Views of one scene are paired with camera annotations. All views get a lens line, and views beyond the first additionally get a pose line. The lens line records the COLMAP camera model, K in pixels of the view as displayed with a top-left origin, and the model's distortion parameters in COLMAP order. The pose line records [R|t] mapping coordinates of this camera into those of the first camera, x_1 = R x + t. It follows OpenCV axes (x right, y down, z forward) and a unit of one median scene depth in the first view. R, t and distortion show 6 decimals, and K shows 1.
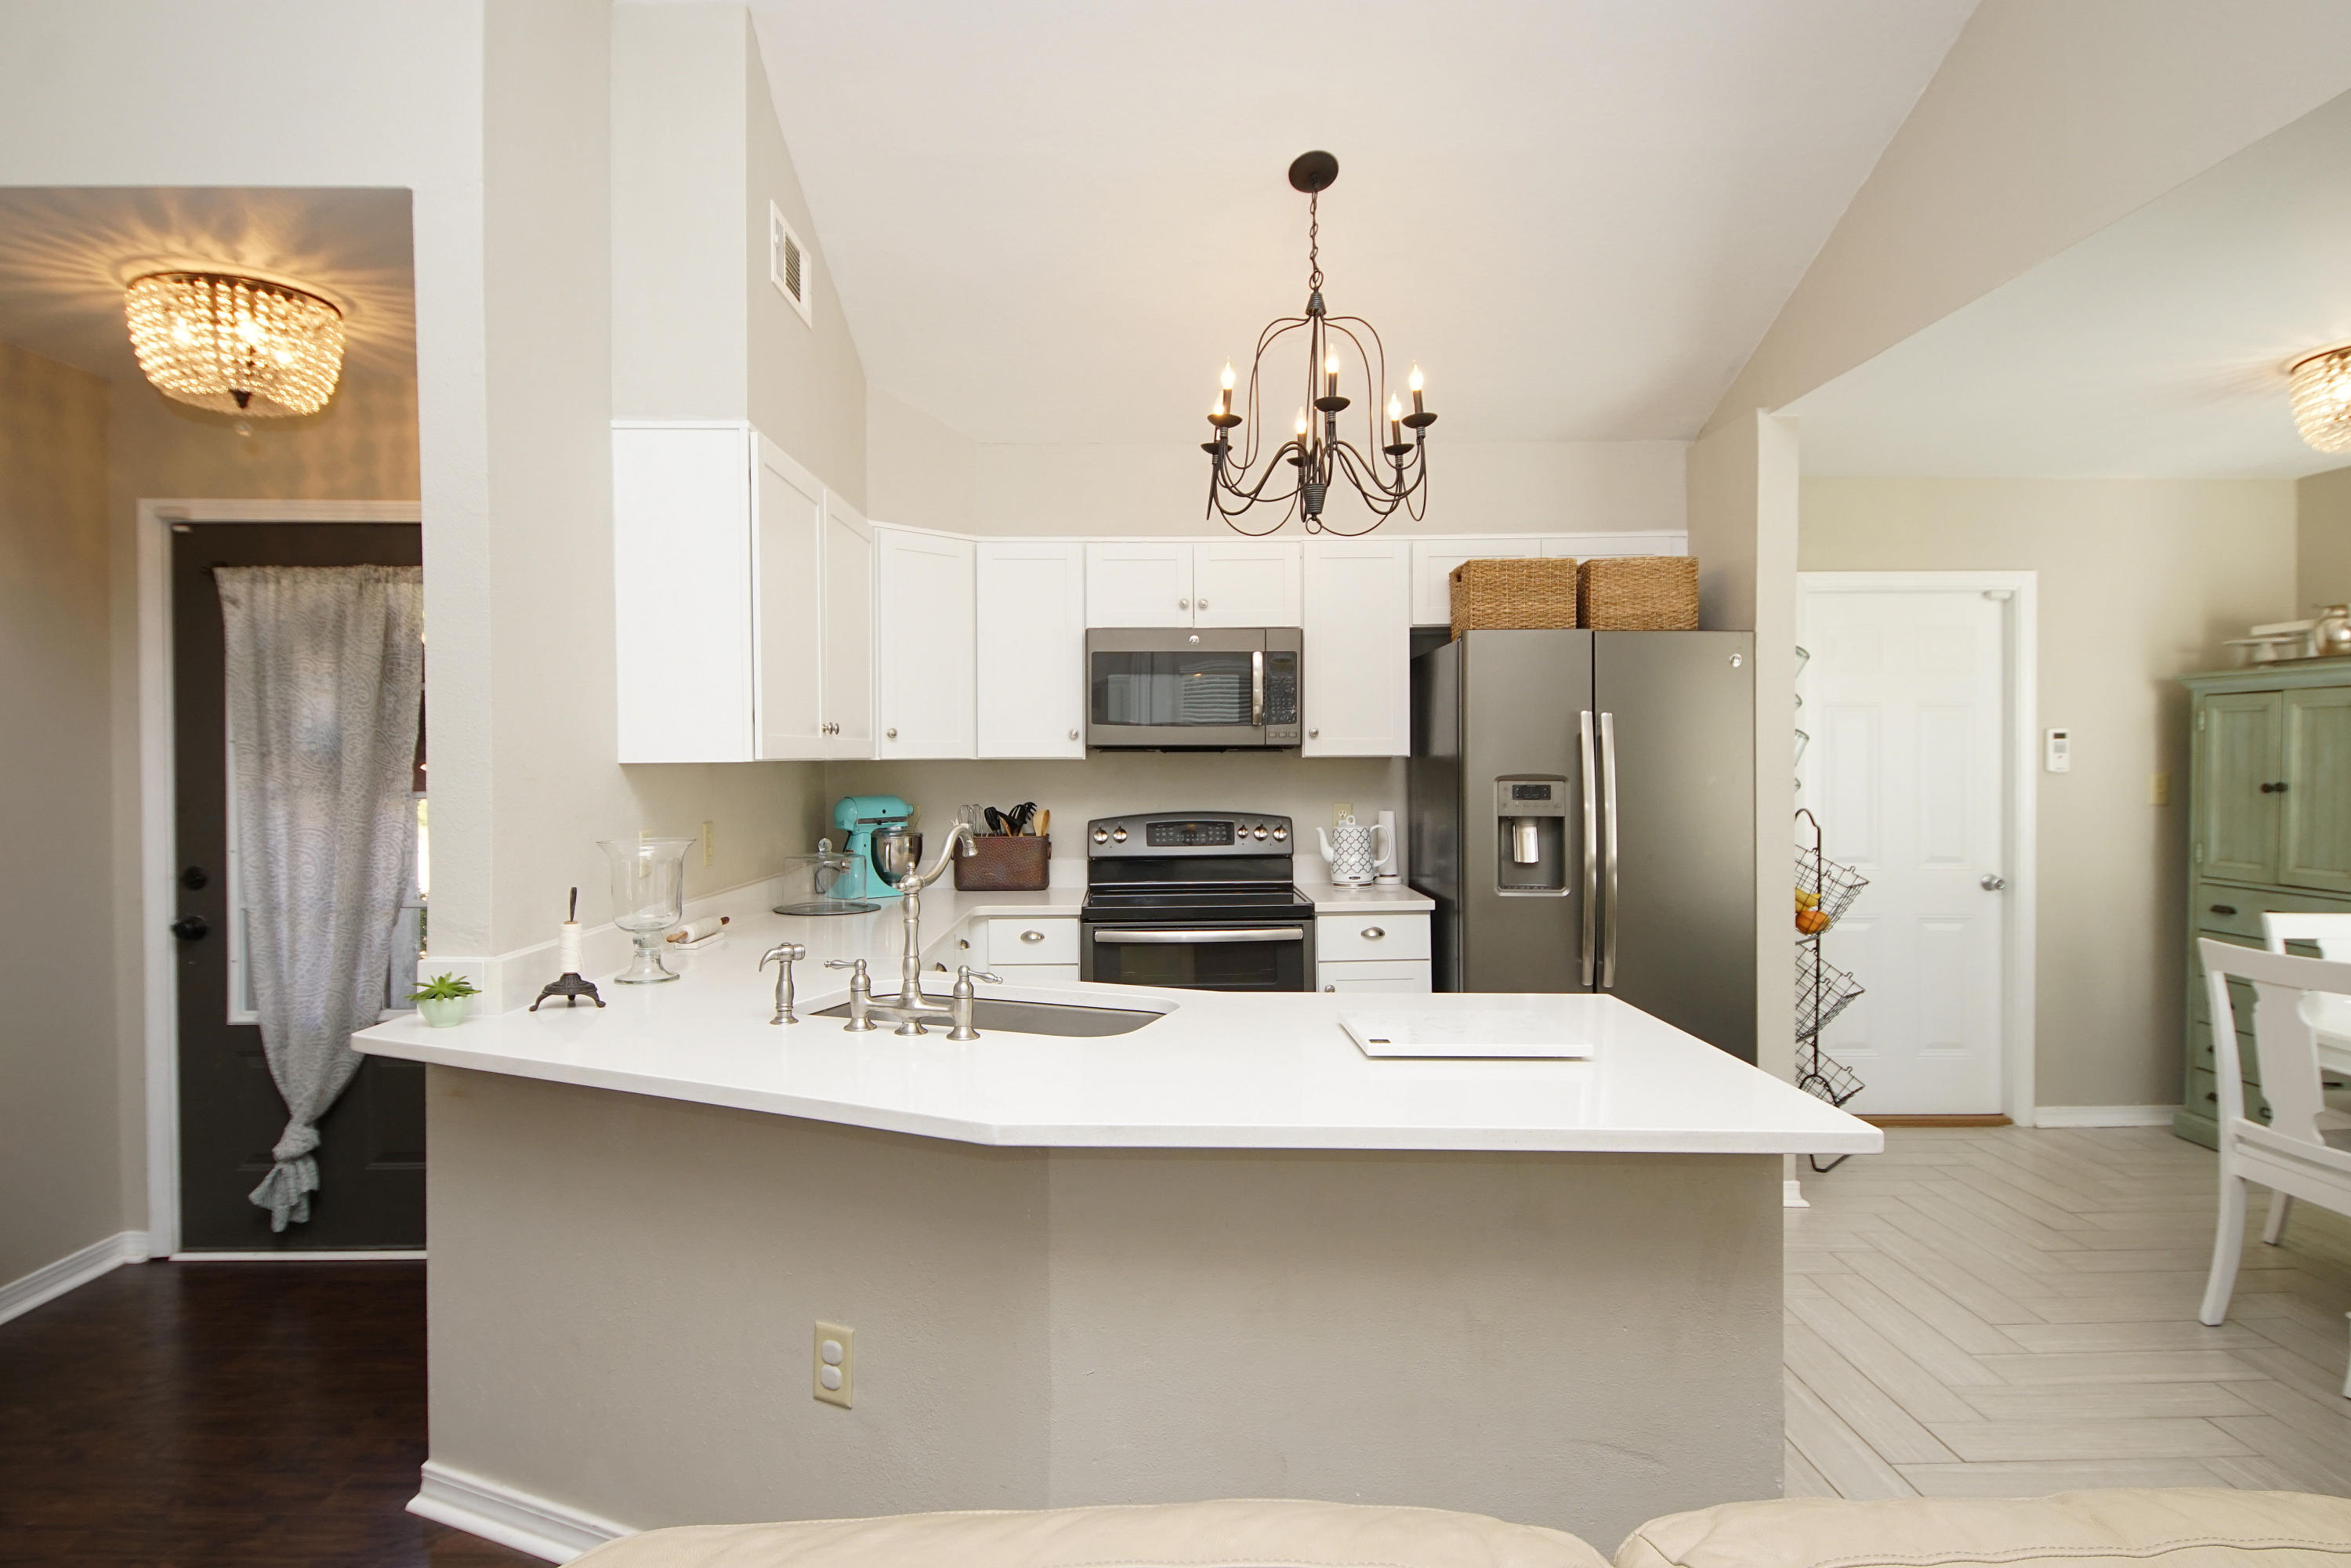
lens RADIAL K [[1256.2, 0, 1158.5], [0, 1256.2, 771.6], [0, 0, 1]] dist [0.039745, -0.038684]
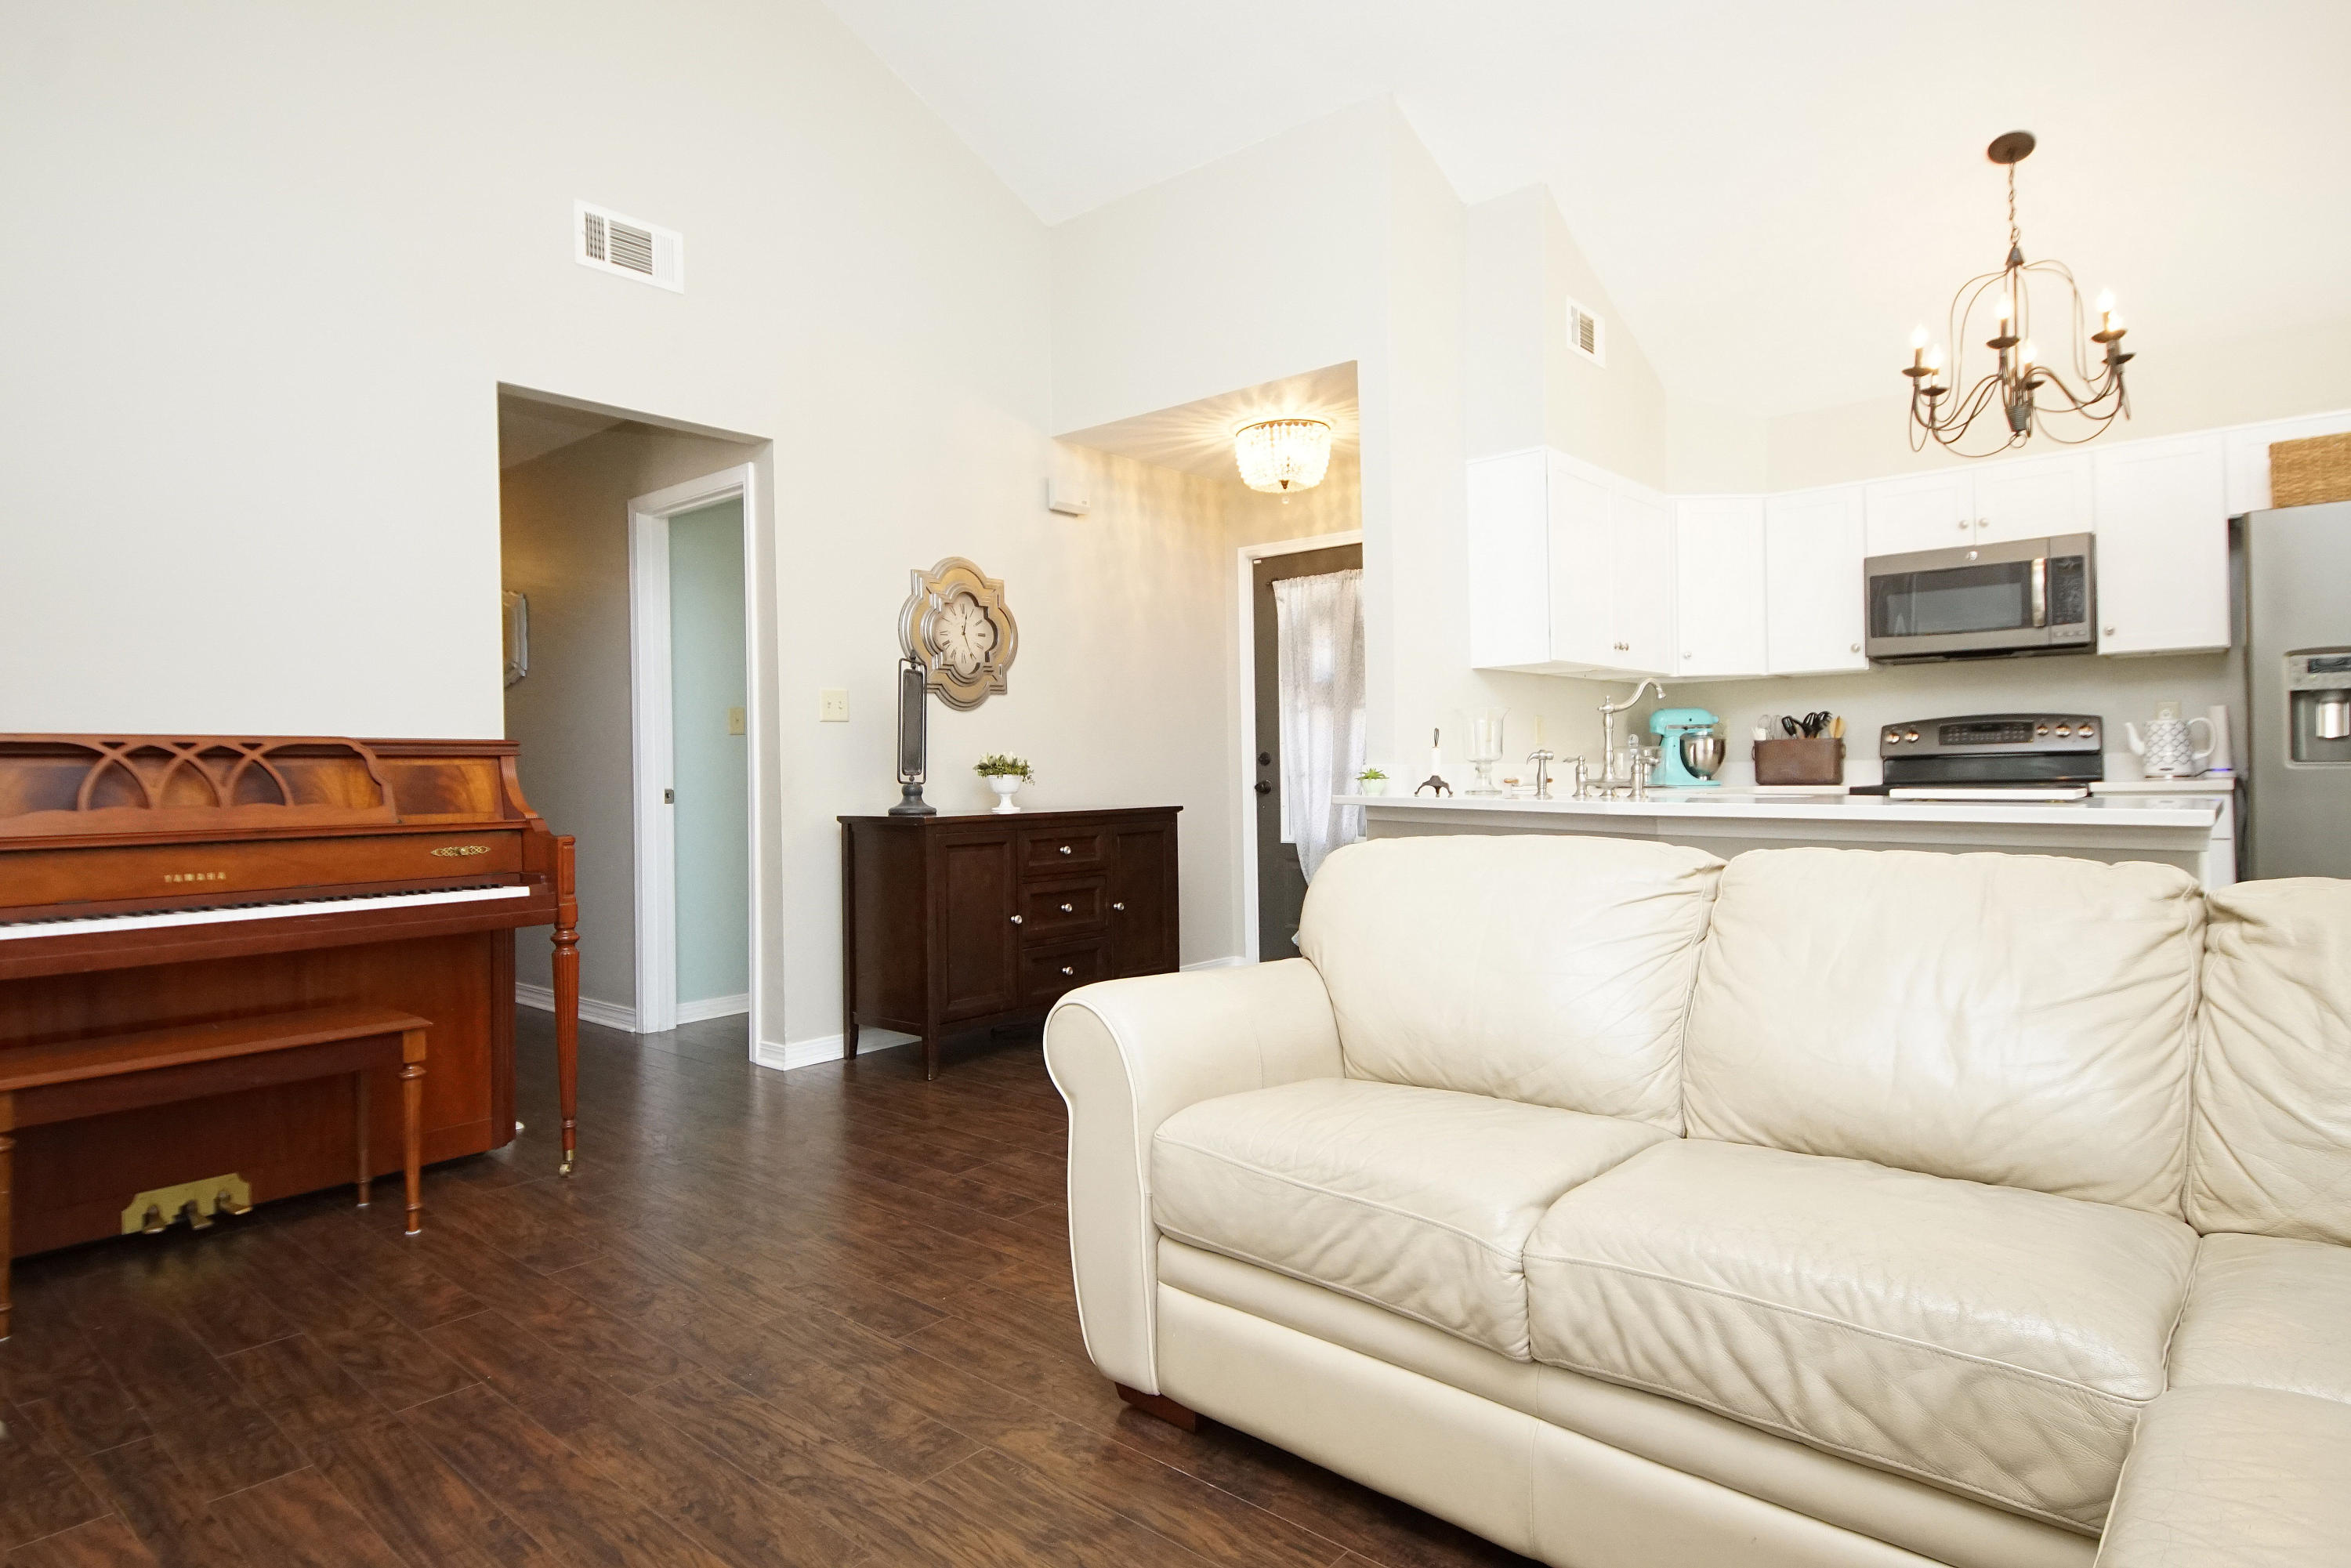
lens RADIAL K [[1256.2, 0, 1158.5], [0, 1256.2, 771.6], [0, 0, 1]] dist [0.039745, -0.038684]
pose [[0.747480, -0.009055, -0.664222, 0.239903], [0.007332, 0.999959, -0.005381, 0.090184], [0.664244, -0.000848, 0.747516, -0.333953]]
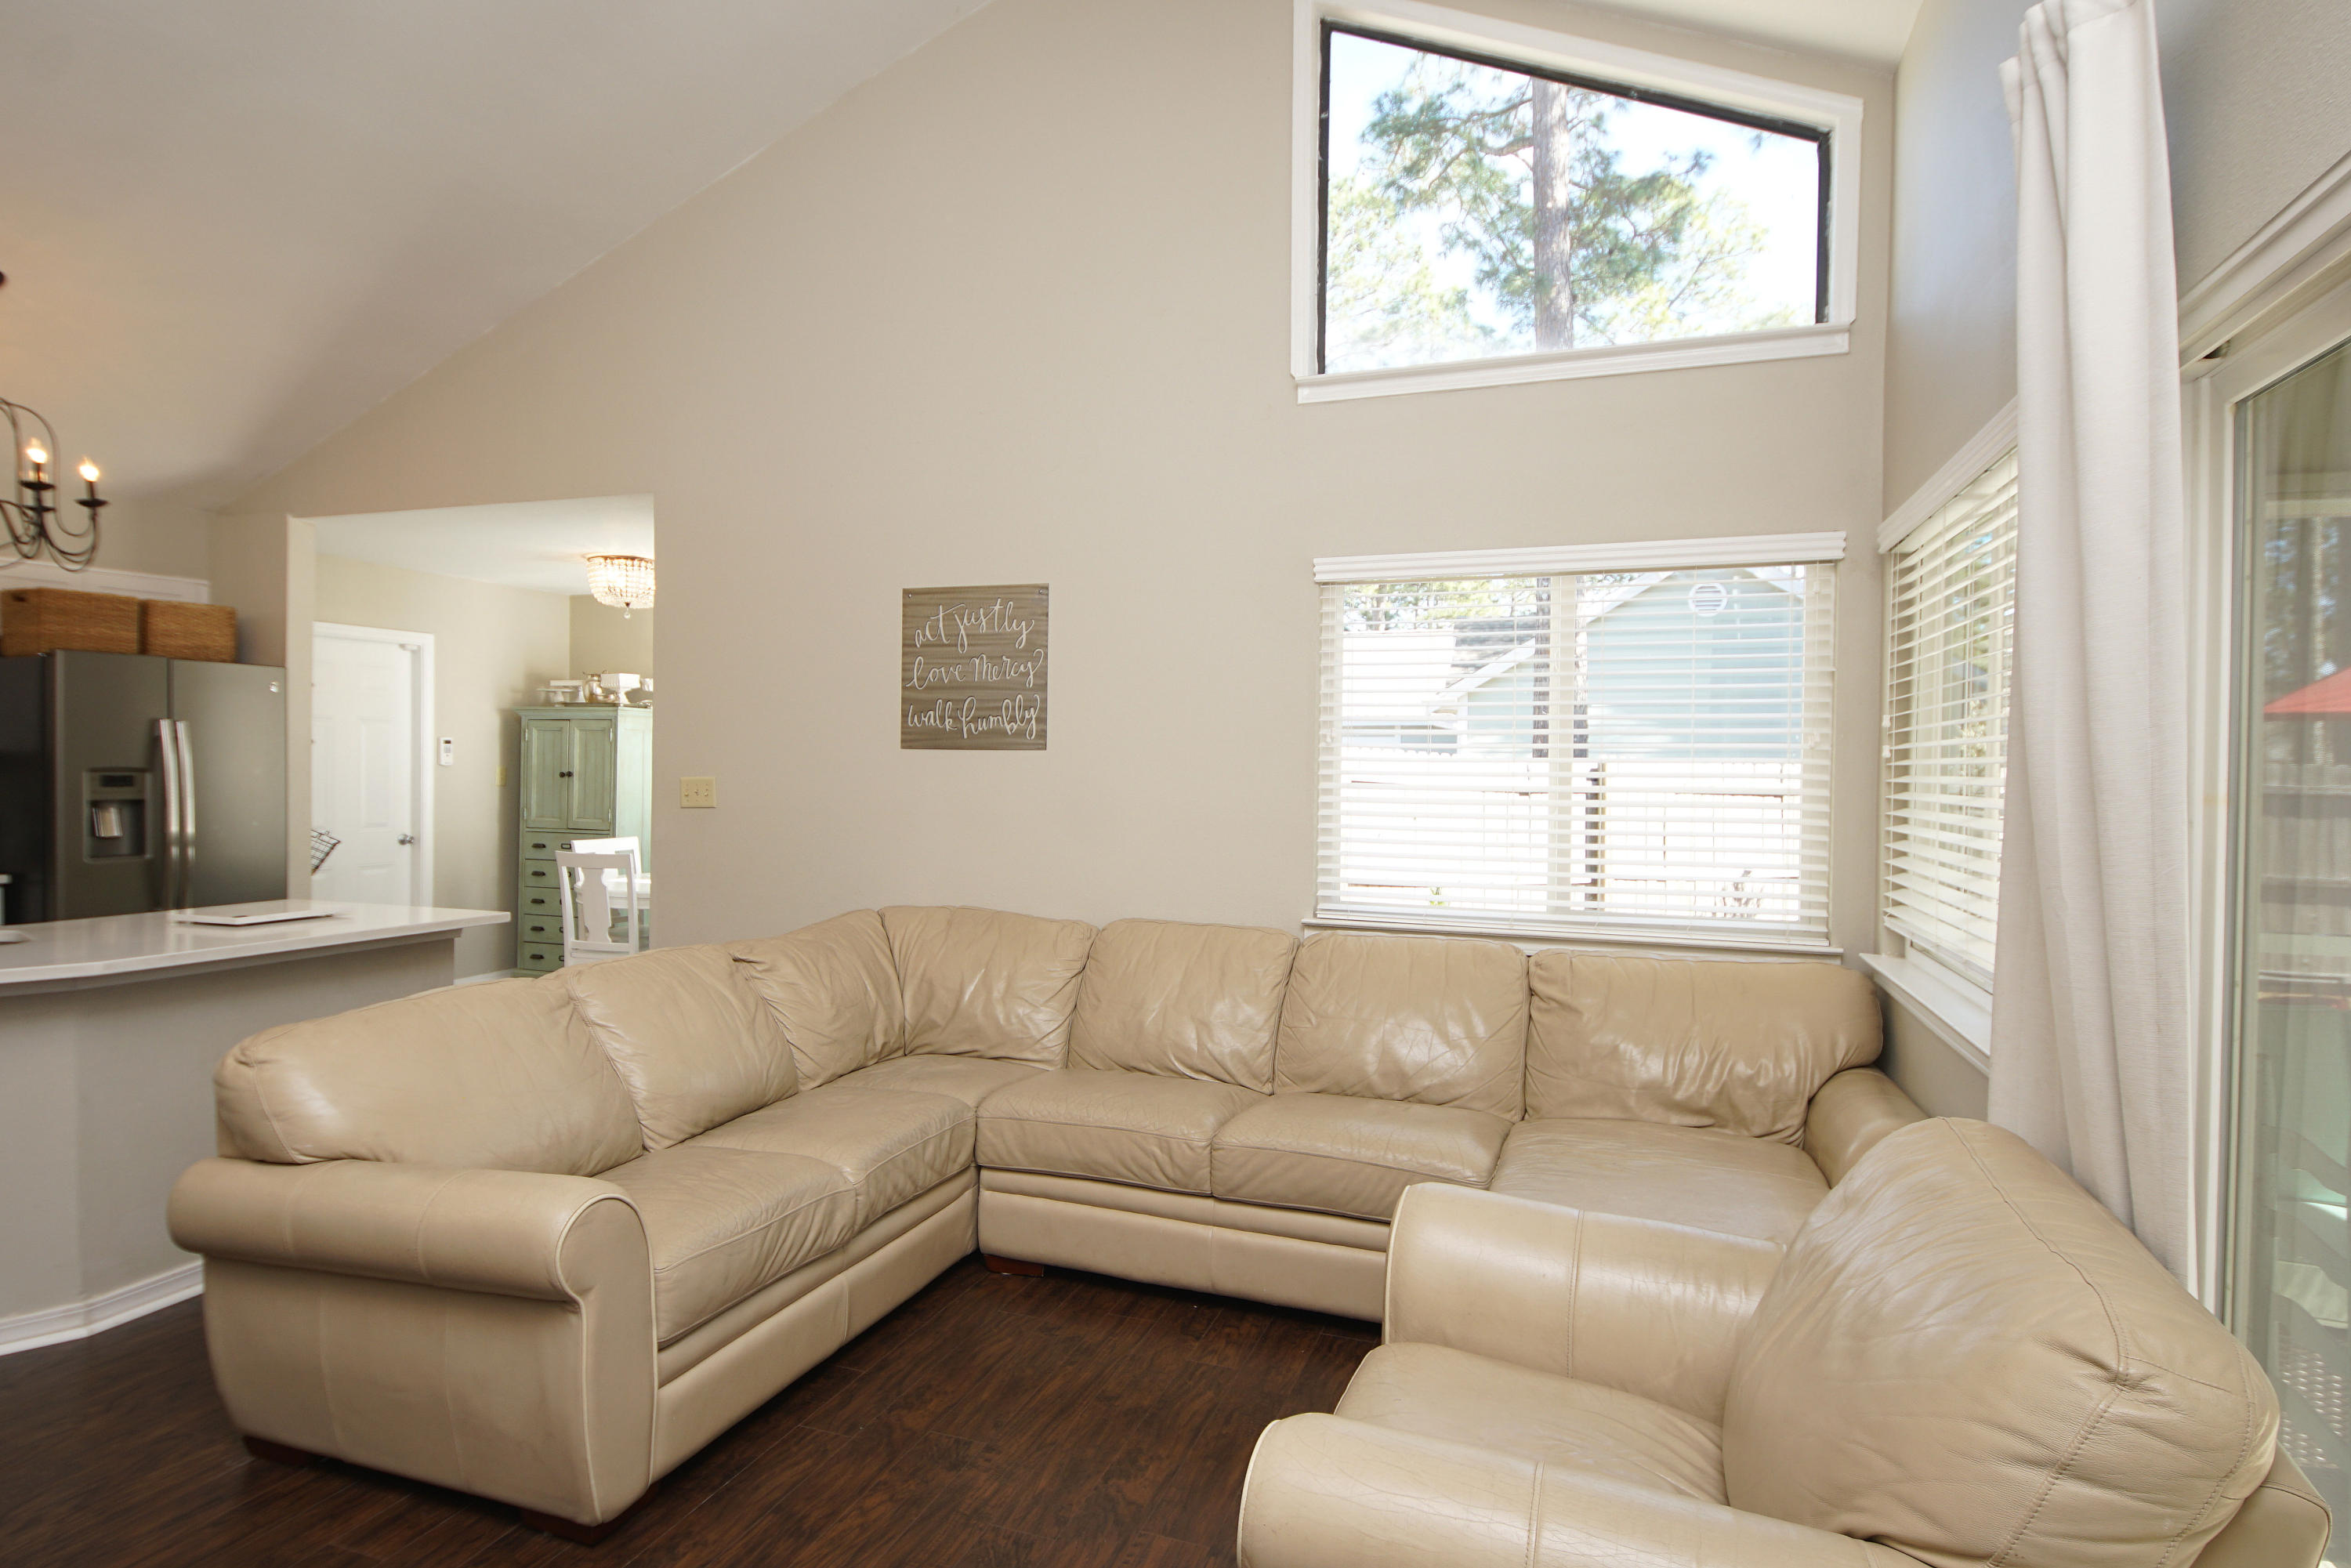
lens RADIAL K [[1256.2, 0, 1158.5], [0, 1256.2, 771.6], [0, 0, 1]] dist [0.039745, -0.038684]
pose [[0.344830, -0.002886, 0.938661, -0.494510], [-0.003058, 0.999987, 0.004198, -0.001261], [-0.938660, -0.004318, 0.344816, -0.390330]]
